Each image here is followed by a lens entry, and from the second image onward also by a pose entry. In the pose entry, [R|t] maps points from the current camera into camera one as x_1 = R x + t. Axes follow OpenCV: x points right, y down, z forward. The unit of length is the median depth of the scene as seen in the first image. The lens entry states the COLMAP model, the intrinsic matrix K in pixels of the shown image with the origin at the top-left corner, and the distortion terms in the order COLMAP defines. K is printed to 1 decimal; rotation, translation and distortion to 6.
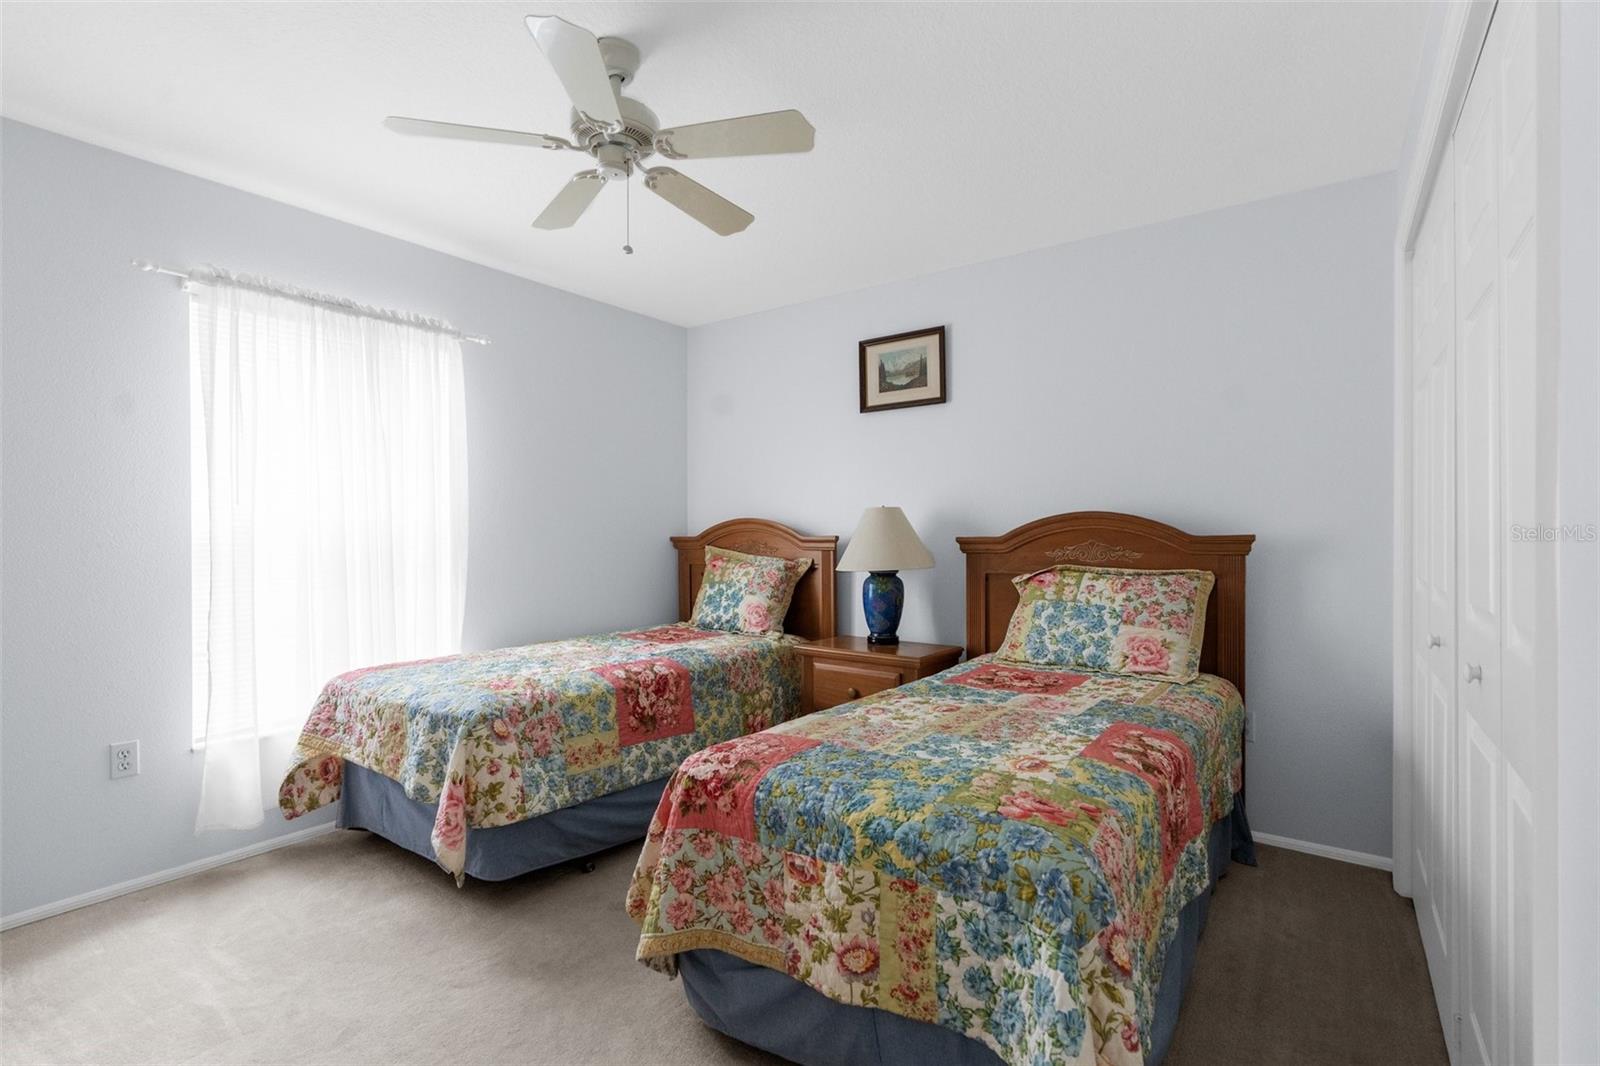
lens RADIAL K [[748.0, 0, 806.2], [0, 748.0, 535.3], [0, 0, 1]] dist [-0.017515, 0.005879]
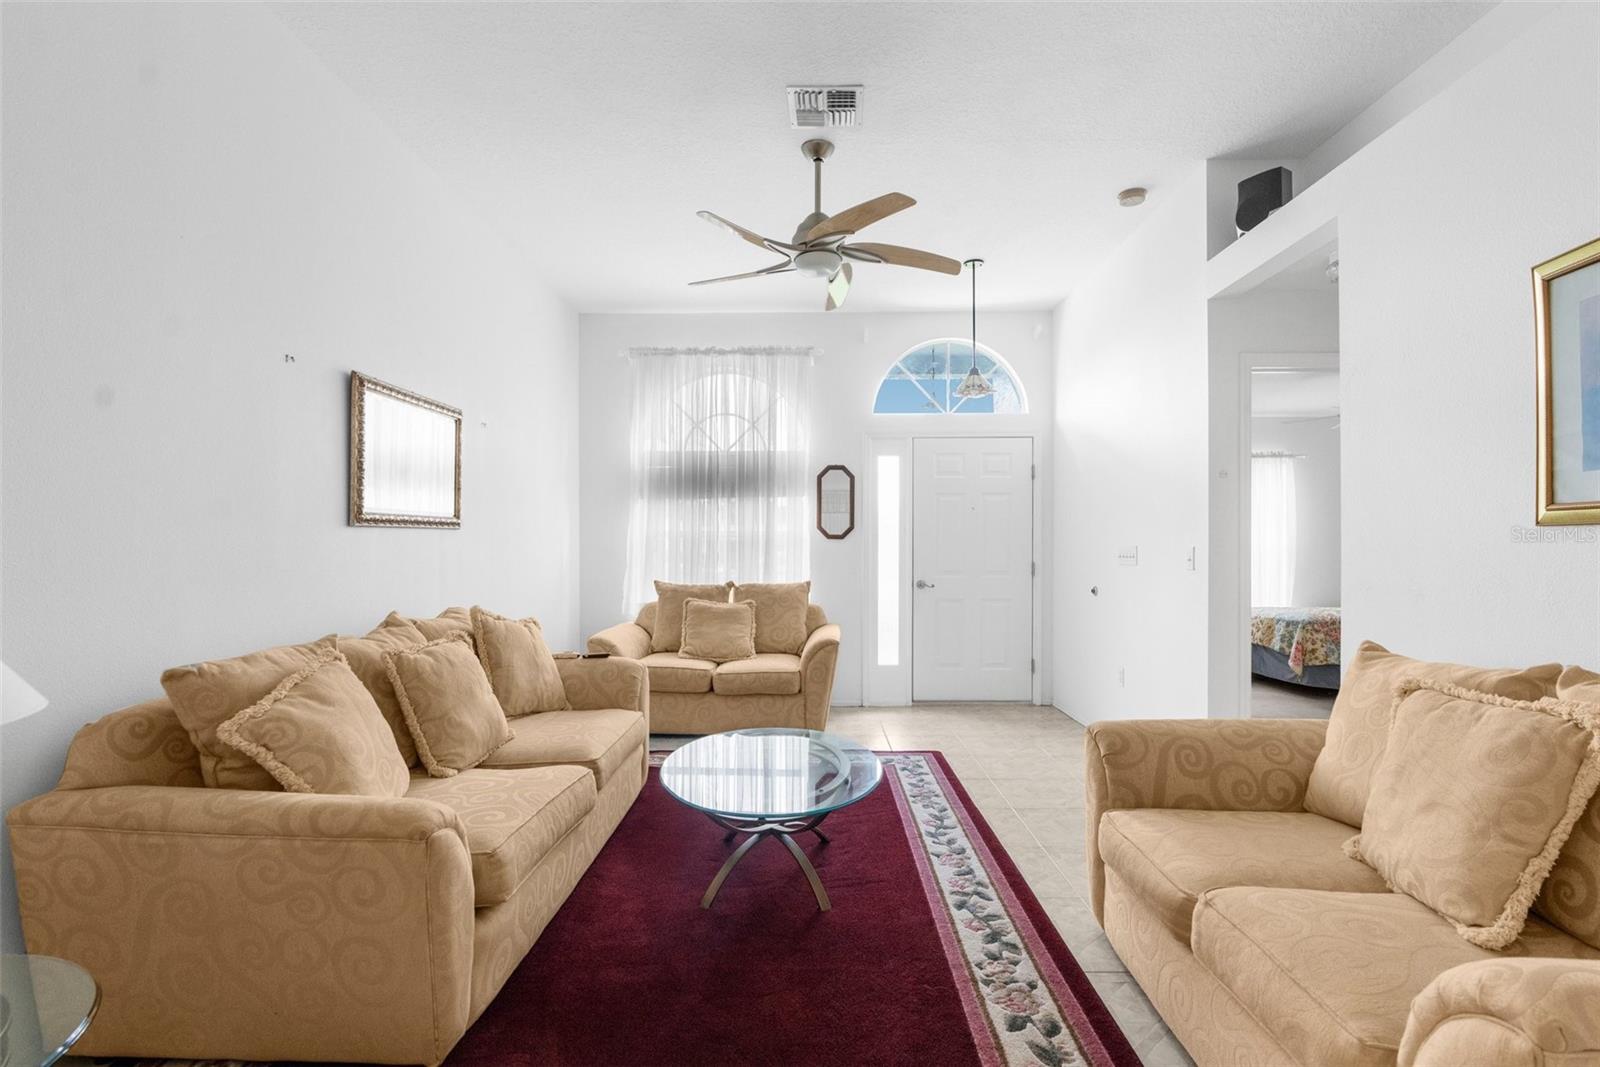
lens RADIAL K [[748.0, 0, 797.3], [0, 748.0, 535.3], [0, 0, 1]] dist [-0.017515, 0.005879]
pose [[0.556828, -0.004847, -0.830613, 0.725414], [-0.012581, 0.999819, -0.014268, -0.000249], [0.830532, 0.018395, 0.556667, -1.930933]]
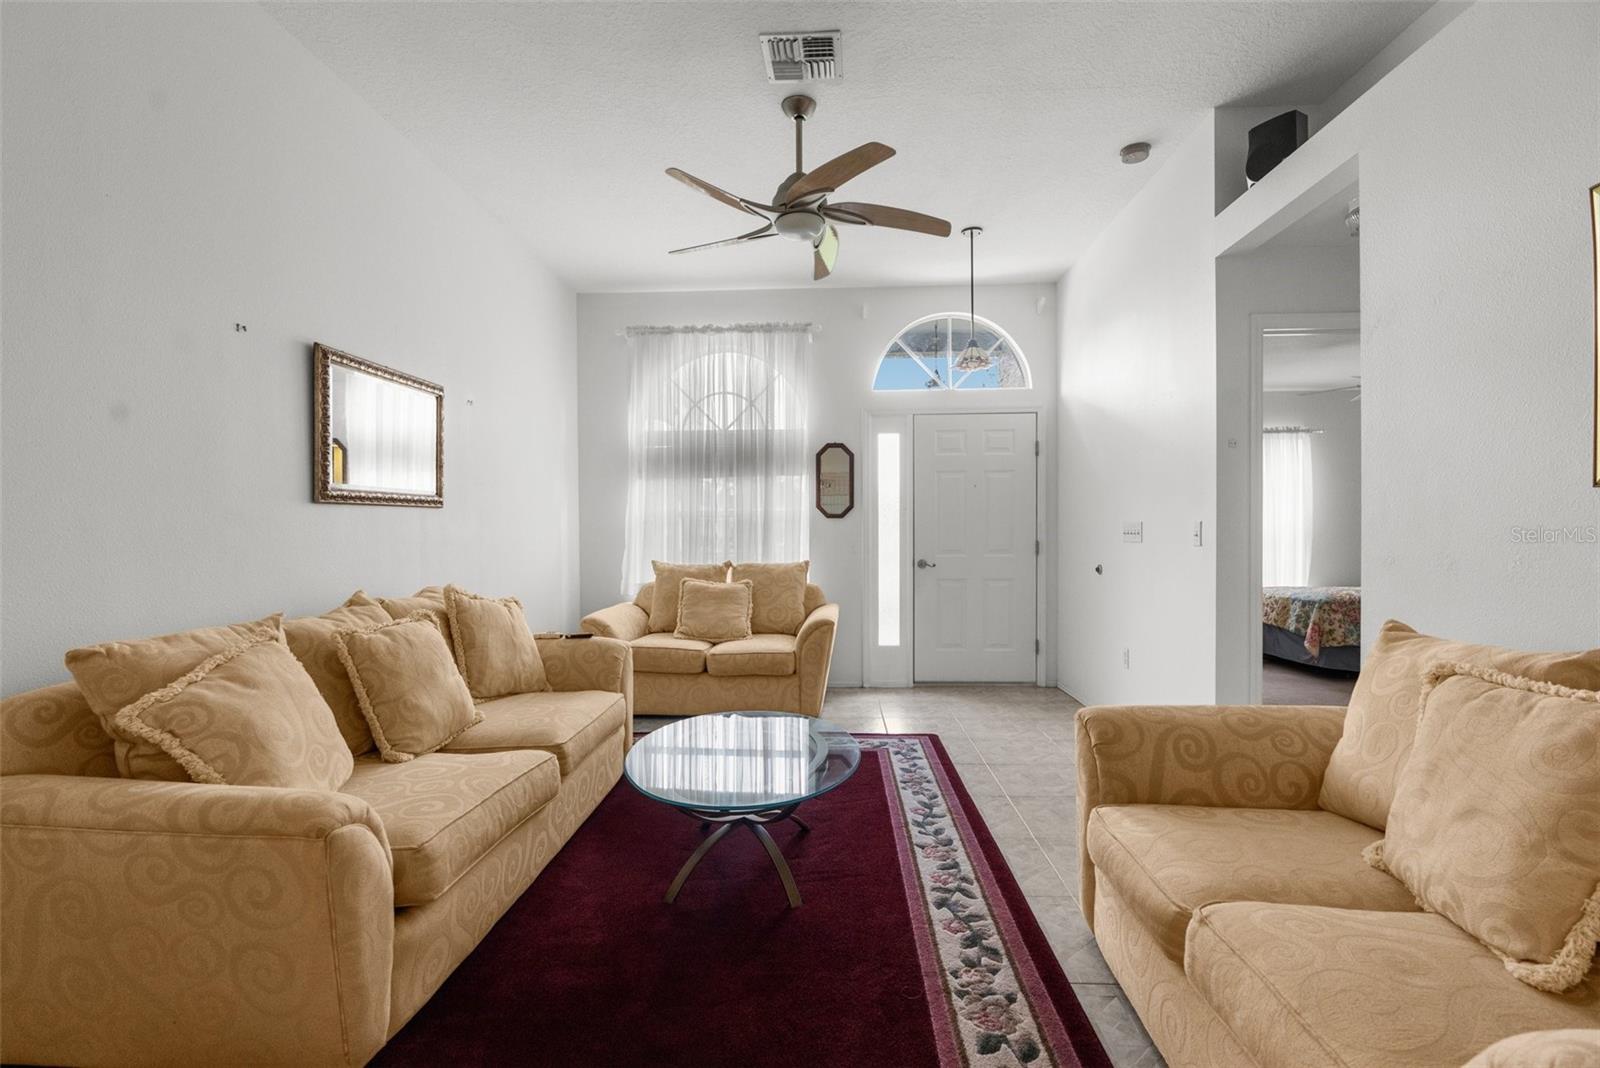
lens RADIAL K [[748.0, 0, 776.4], [0, 748.0, 522.2], [0, 0, 1]] dist [-0.017515, 0.005879]
pose [[0.527170, 0.000151, -0.849760, 0.705619], [-0.008700, 0.999949, -0.005220, 0.006098], [0.849715, 0.010145, 0.527145, -1.874999]]
